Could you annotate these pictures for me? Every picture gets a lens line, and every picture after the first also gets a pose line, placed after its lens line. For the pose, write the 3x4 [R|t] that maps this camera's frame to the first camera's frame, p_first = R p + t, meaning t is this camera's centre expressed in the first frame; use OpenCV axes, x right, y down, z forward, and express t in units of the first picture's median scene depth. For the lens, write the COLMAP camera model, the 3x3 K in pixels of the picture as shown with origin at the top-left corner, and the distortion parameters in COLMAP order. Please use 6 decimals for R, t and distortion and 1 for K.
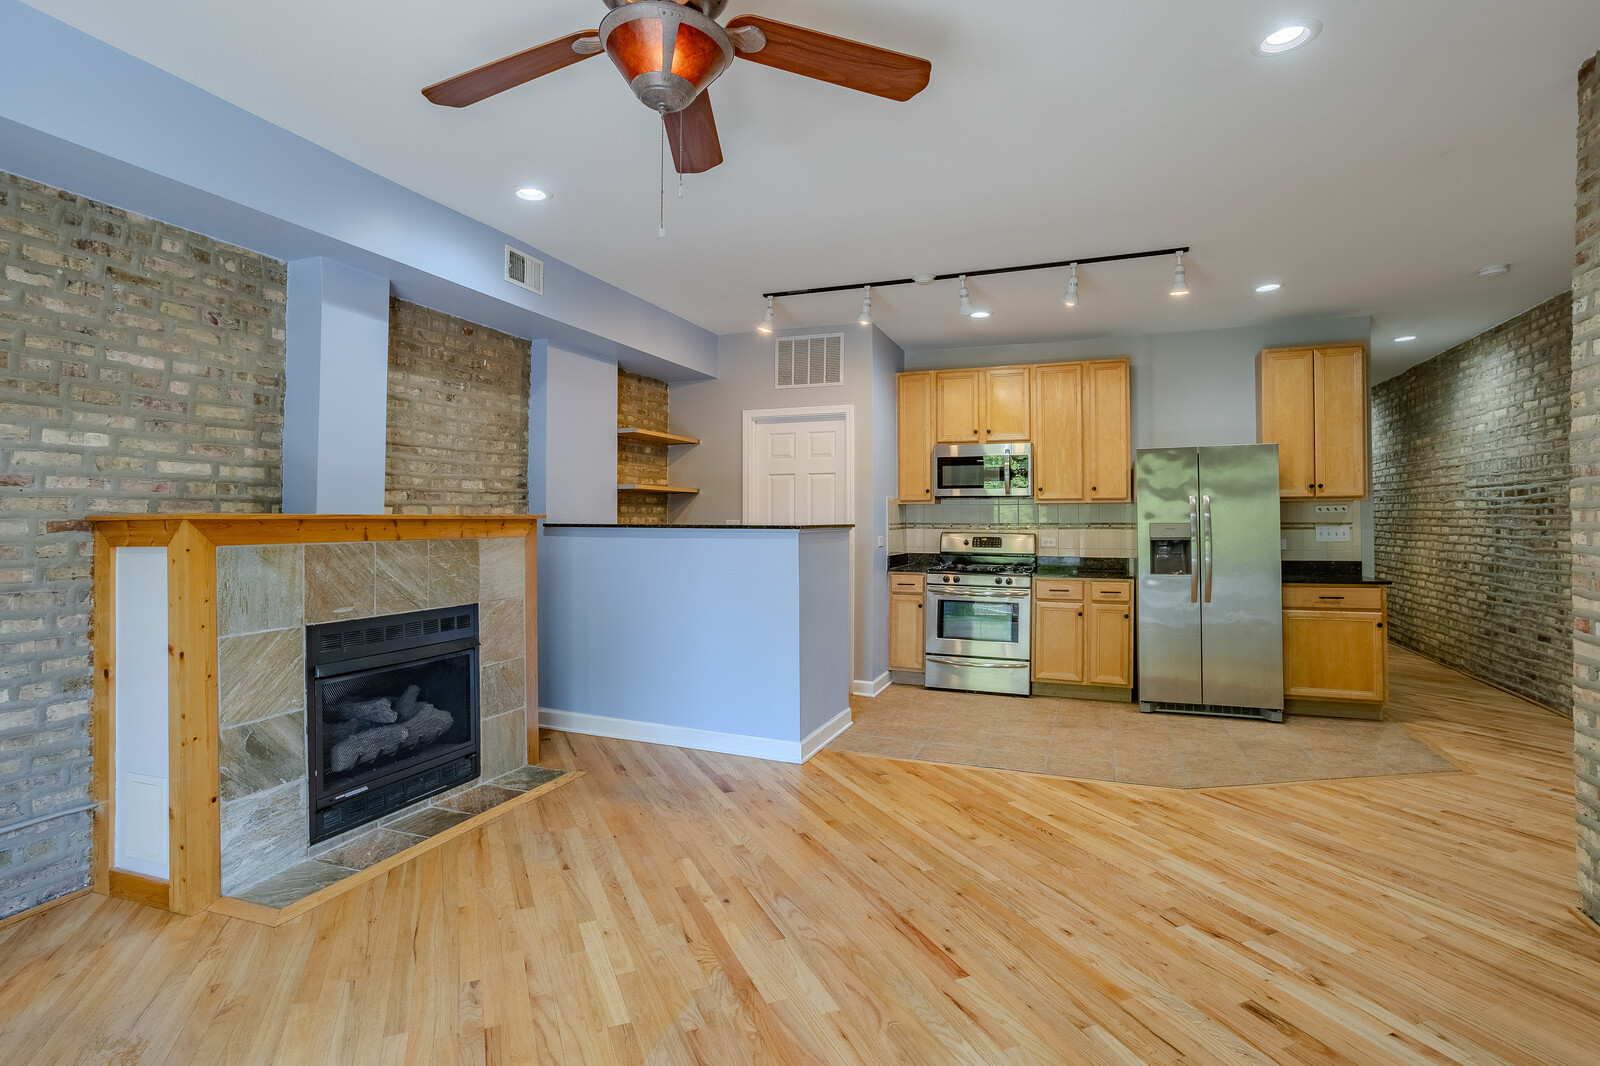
lens RADIAL K [[794.3, 0, 788.6], [0, 794.3, 505.6], [0, 0, 1]] dist [-0.037715, 0.024249]
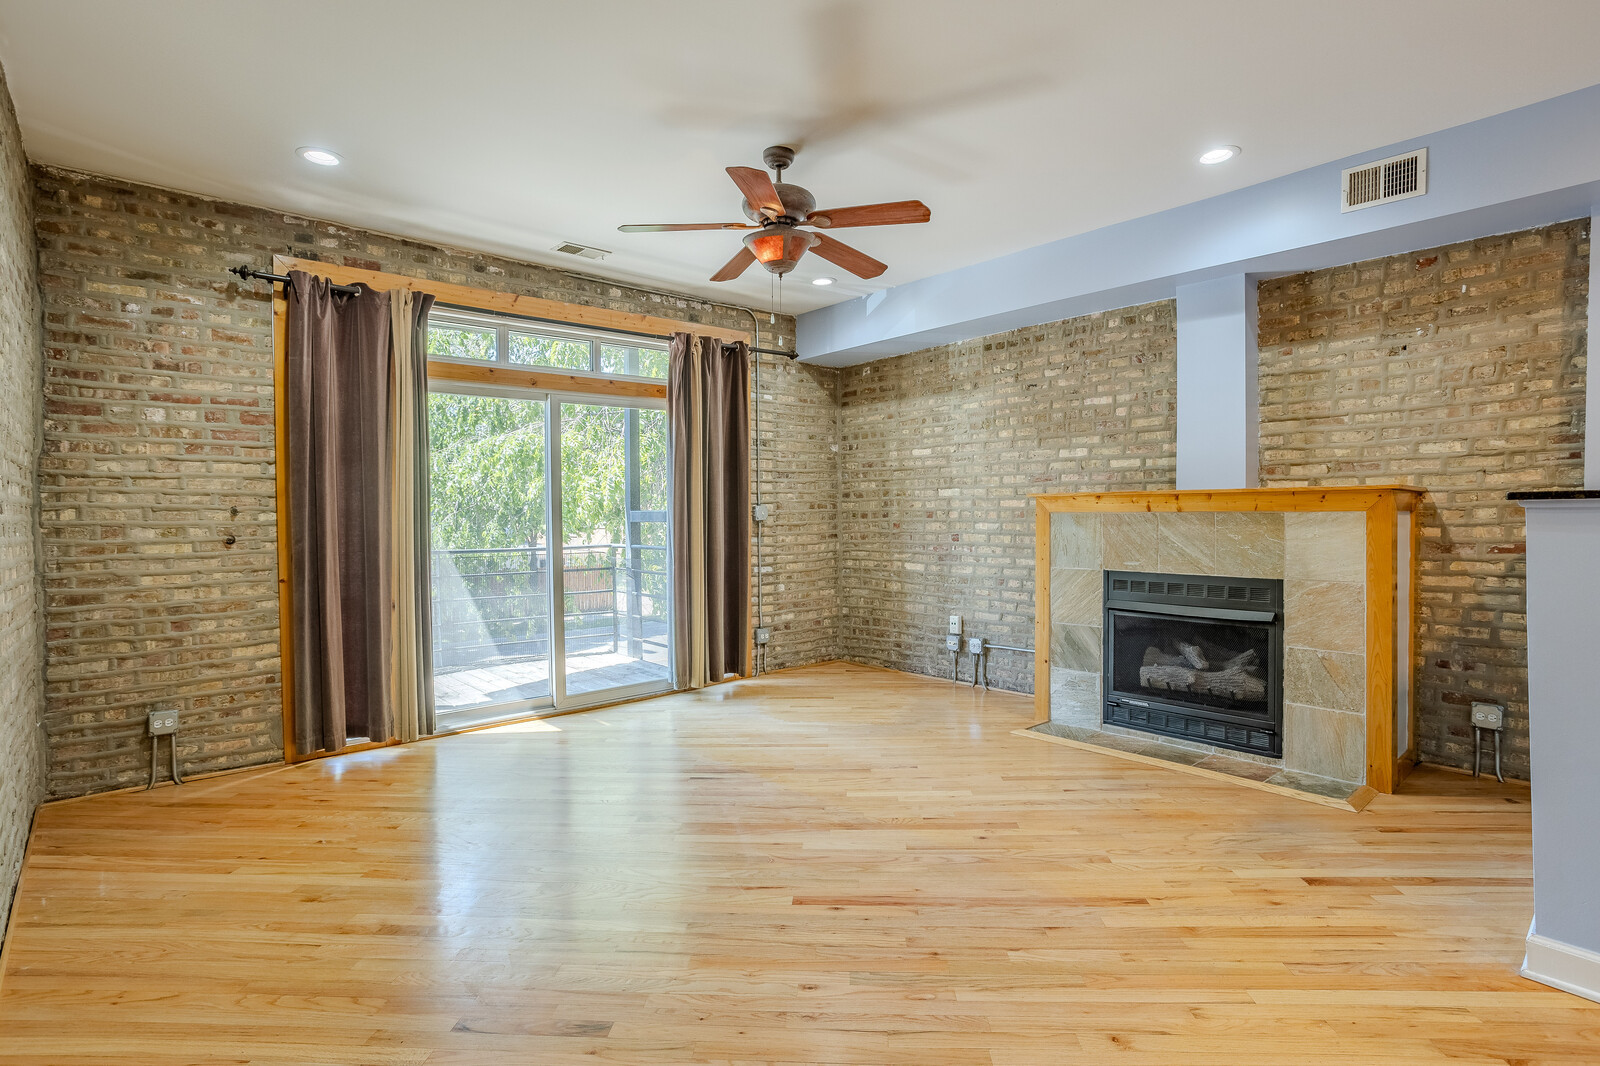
lens RADIAL K [[794.3, 0, 811.8], [0, 794.3, 524.9], [0, 0, 1]] dist [-0.037715, 0.024249]
pose [[-0.440555, 0.019863, -0.897506, 0.579100], [0.024977, 0.999639, 0.009863, 0.027350], [0.897378, -0.018071, -0.440892, 0.735119]]
